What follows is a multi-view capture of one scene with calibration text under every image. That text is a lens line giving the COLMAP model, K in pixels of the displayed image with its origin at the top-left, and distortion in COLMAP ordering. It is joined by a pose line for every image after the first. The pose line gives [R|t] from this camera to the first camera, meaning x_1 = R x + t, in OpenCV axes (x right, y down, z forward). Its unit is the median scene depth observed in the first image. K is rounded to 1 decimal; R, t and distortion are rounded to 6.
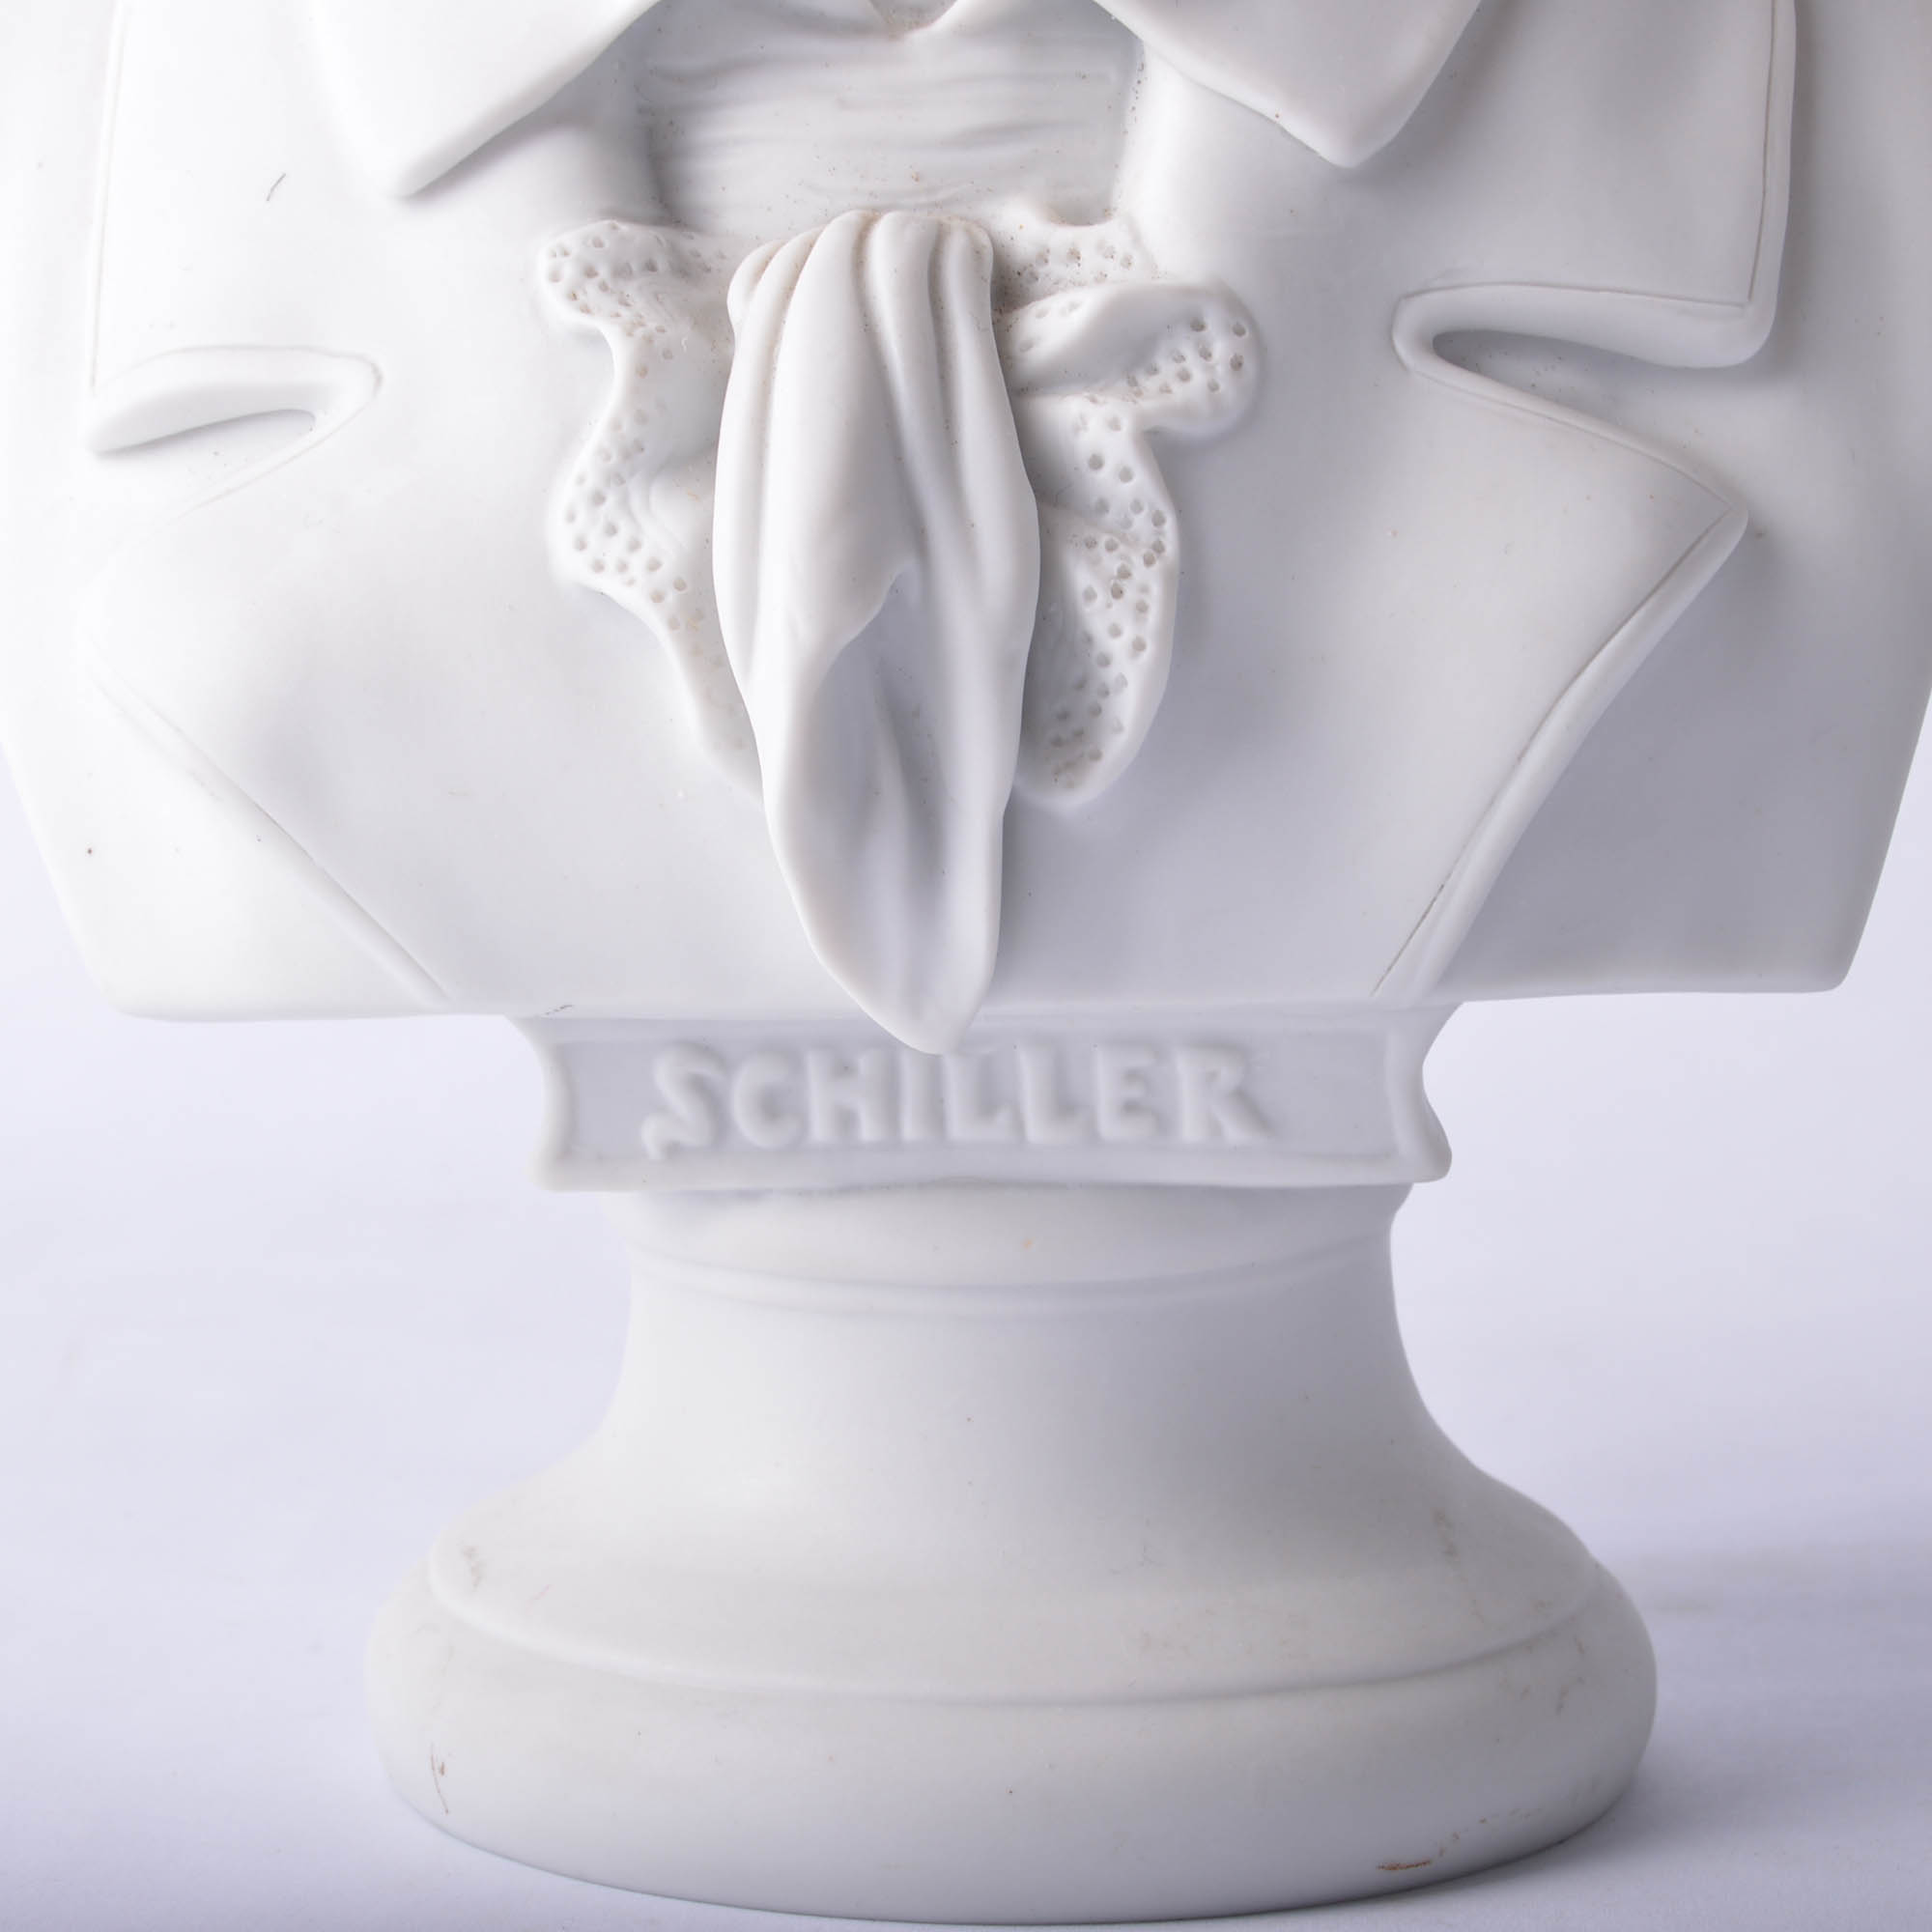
lens RADIAL K [[6543.7, 0, 901.4], [0, 6543.7, 969.3], [0, 0, 1]] dist [-0.077786, 0.811422]
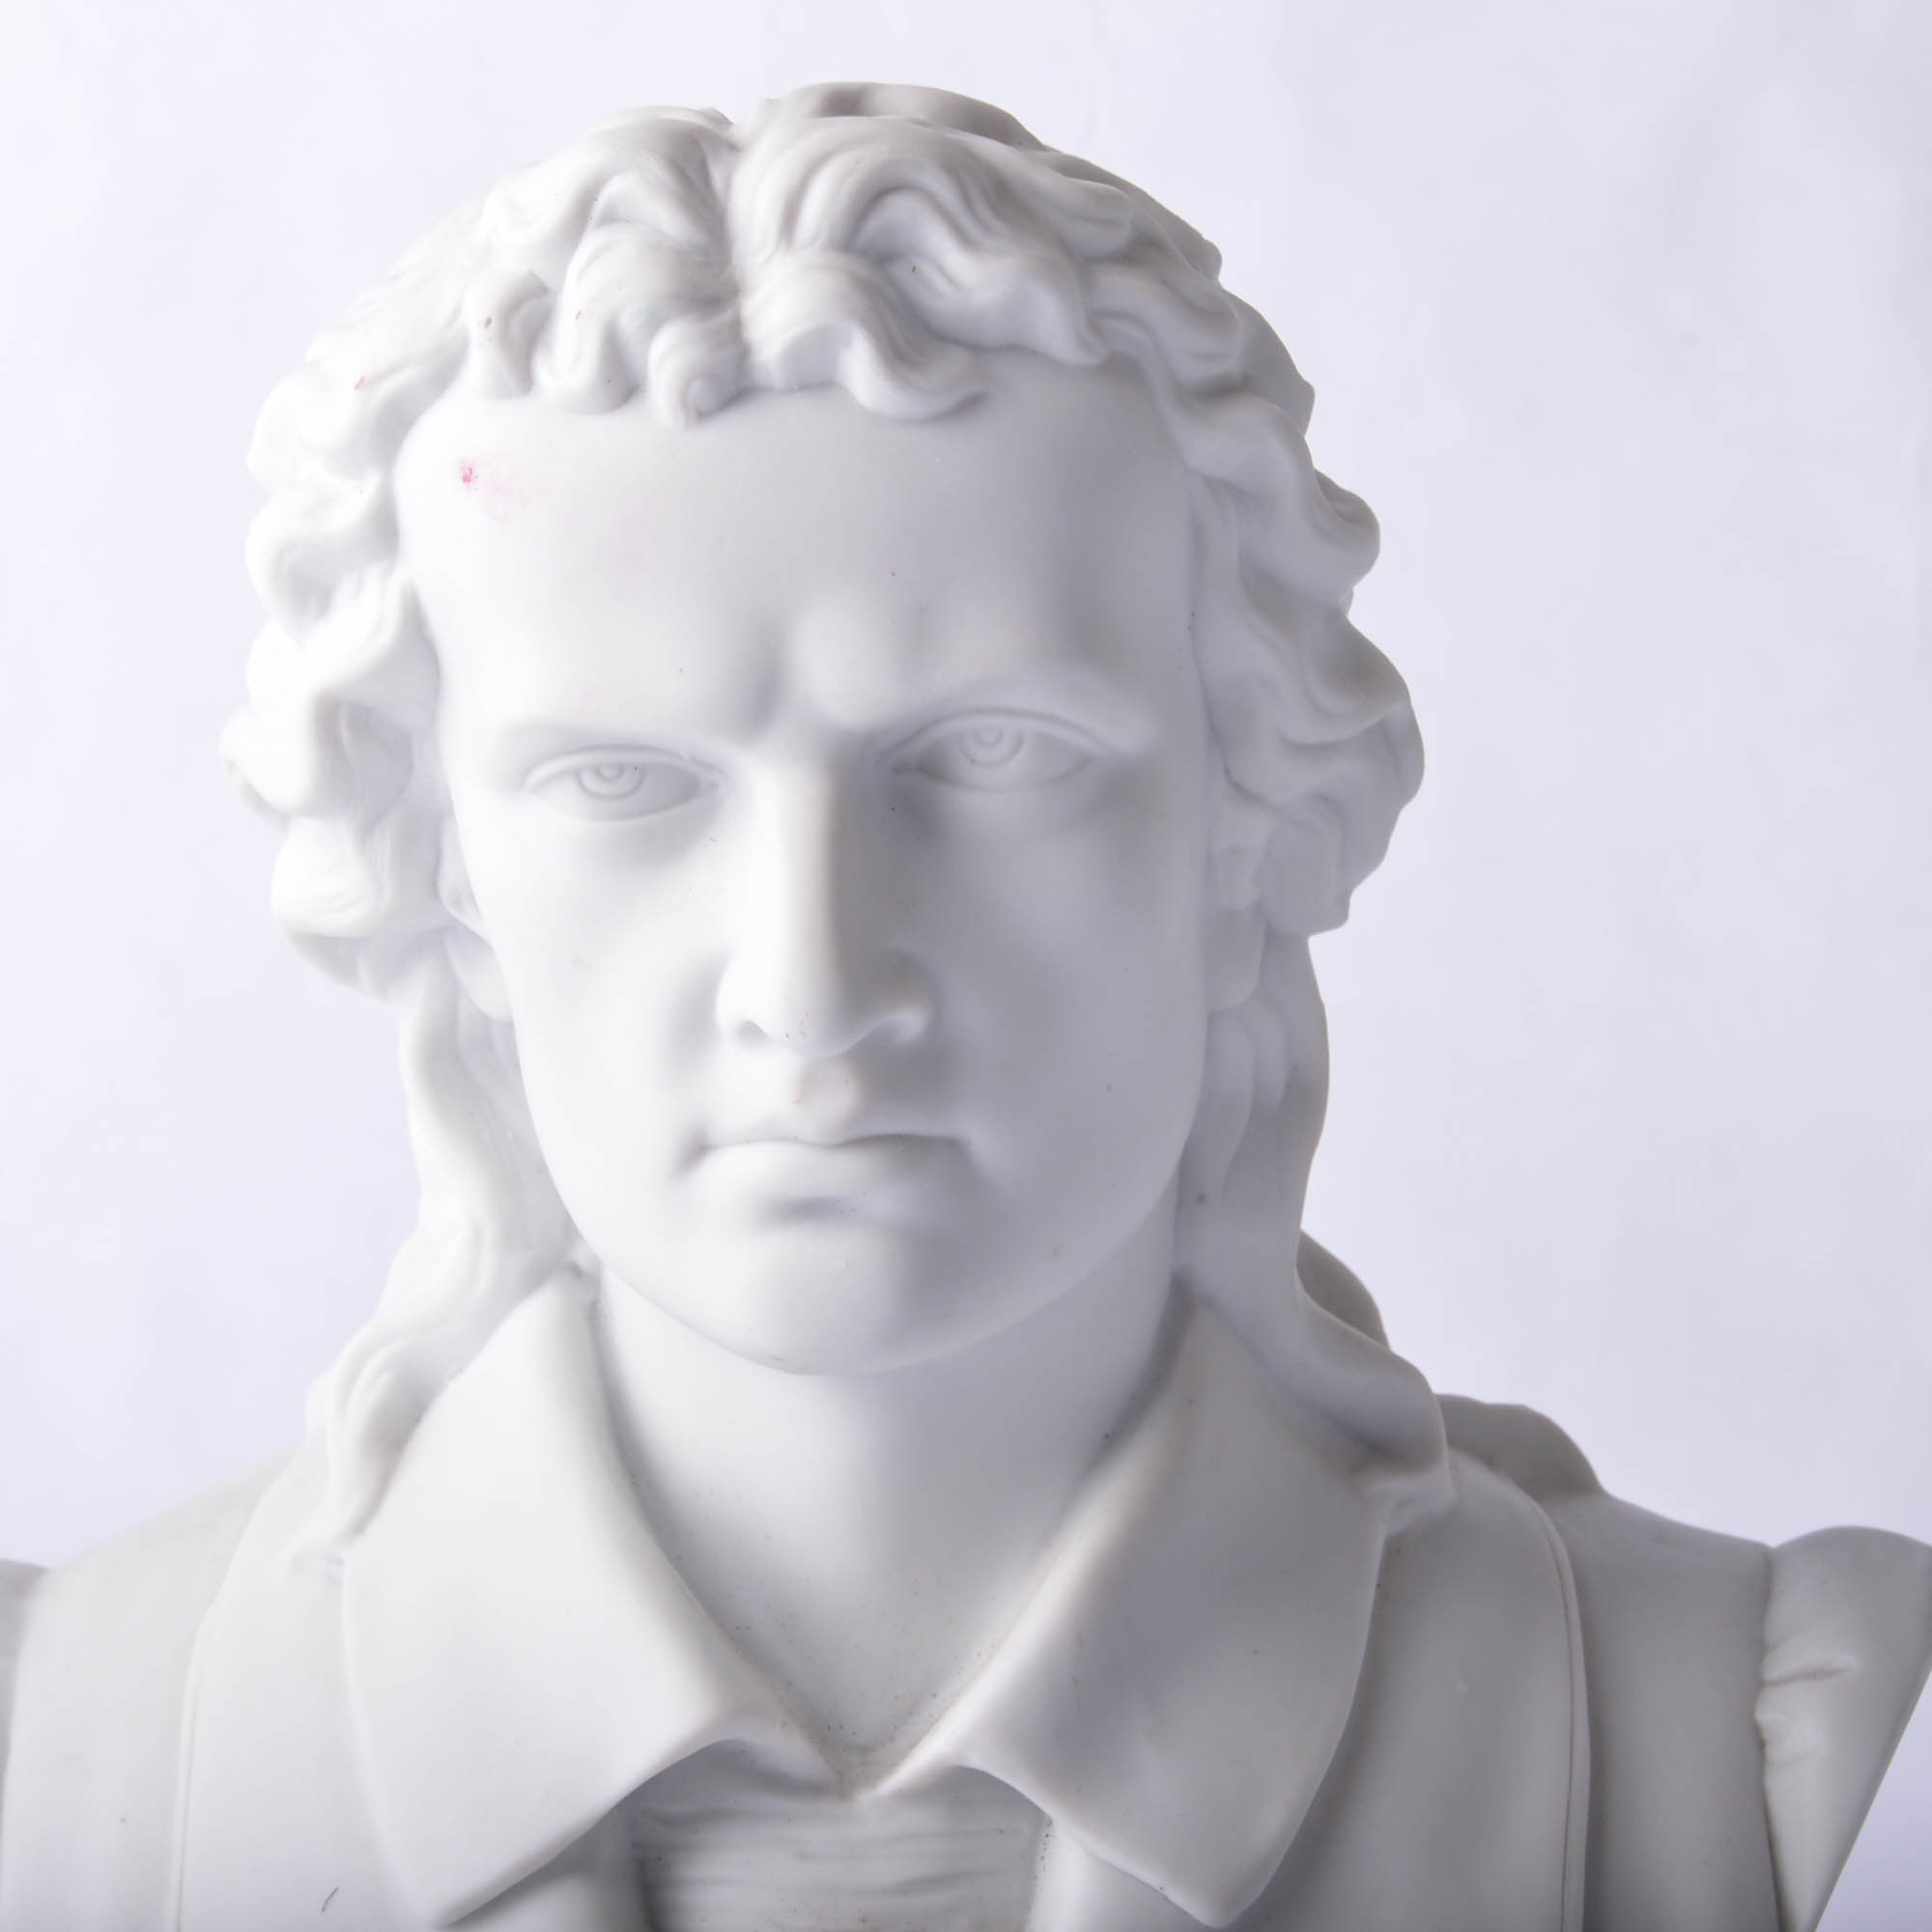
lens RADIAL K [[6543.7, 0, 901.4], [0, 6543.7, 969.3], [0, 0, 1]] dist [-0.077786, 0.811422]
pose [[0.999778, 0.008702, 0.019168, -0.015427], [-0.007770, 0.998808, -0.048198, -0.240679], [-0.019565, 0.048038, 0.998654, -0.218452]]
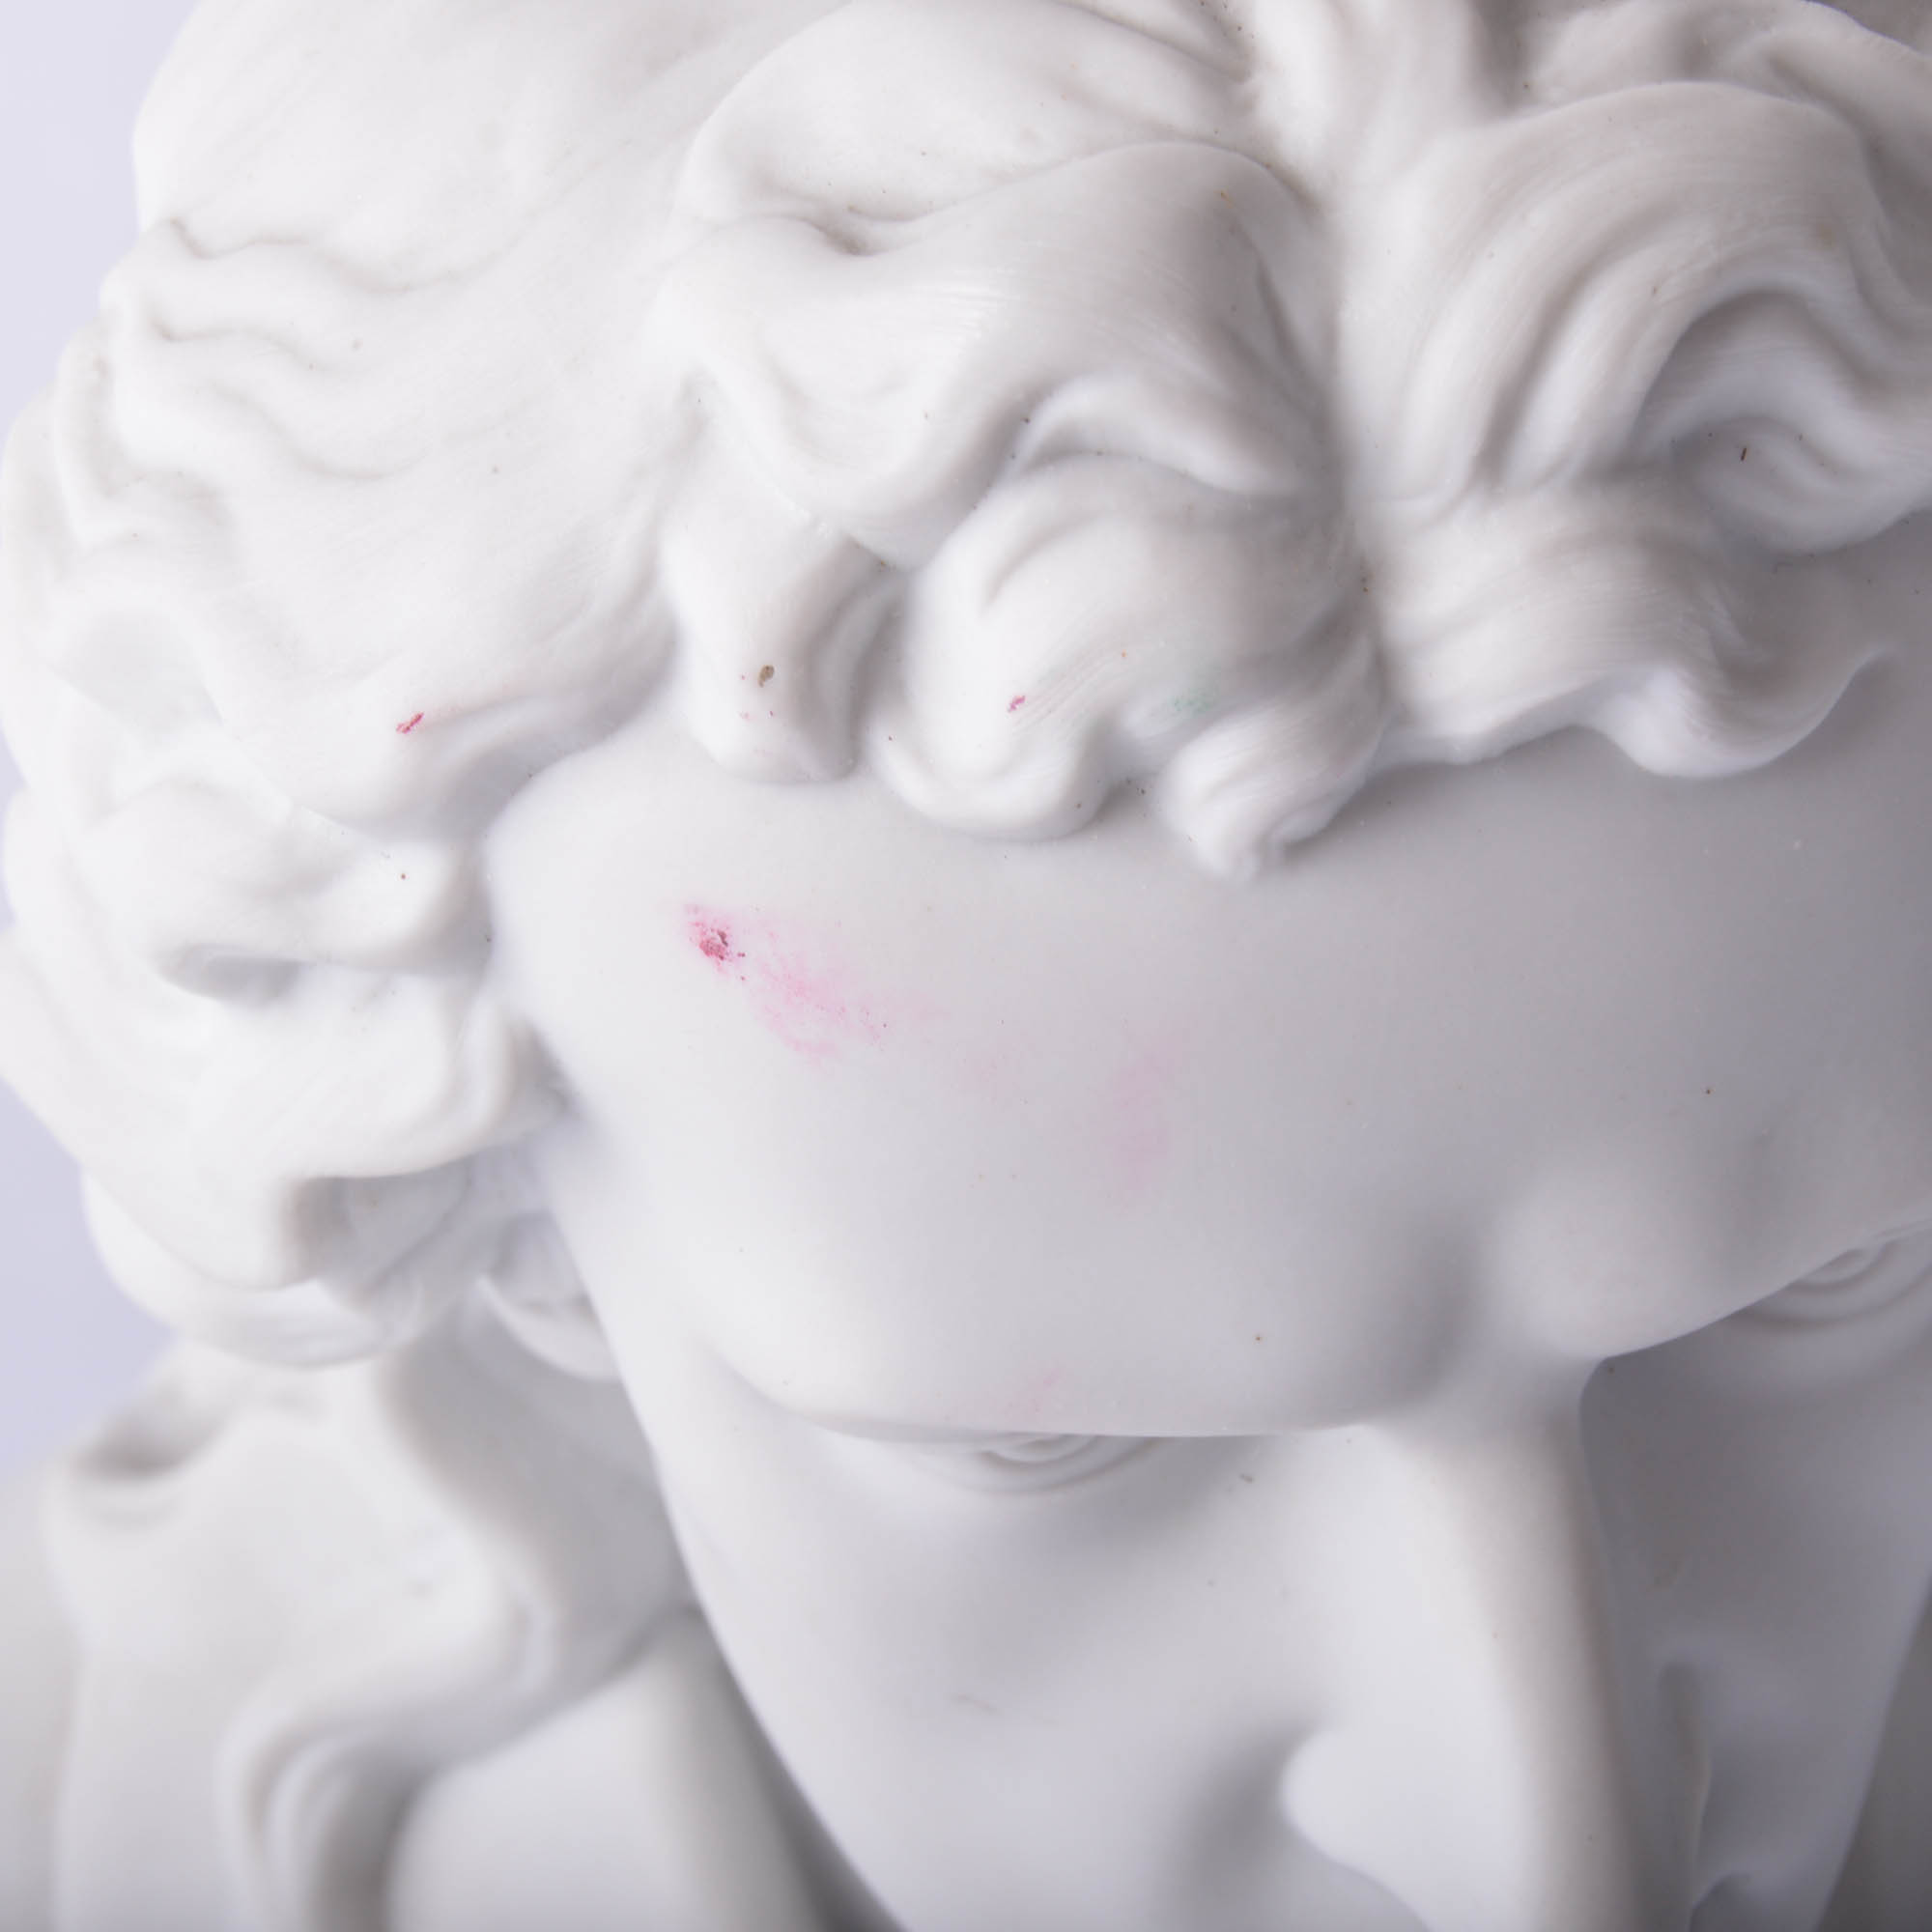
lens RADIAL K [[6543.7, 0, 901.4], [0, 6543.7, 969.3], [0, 0, 1]] dist [-0.077786, 0.811422]
pose [[0.956020, -0.183517, 0.228796, -0.177319], [0.037792, 0.850643, 0.524384, -0.657085], [-0.290857, -0.492675, 0.820167, 0.536372]]
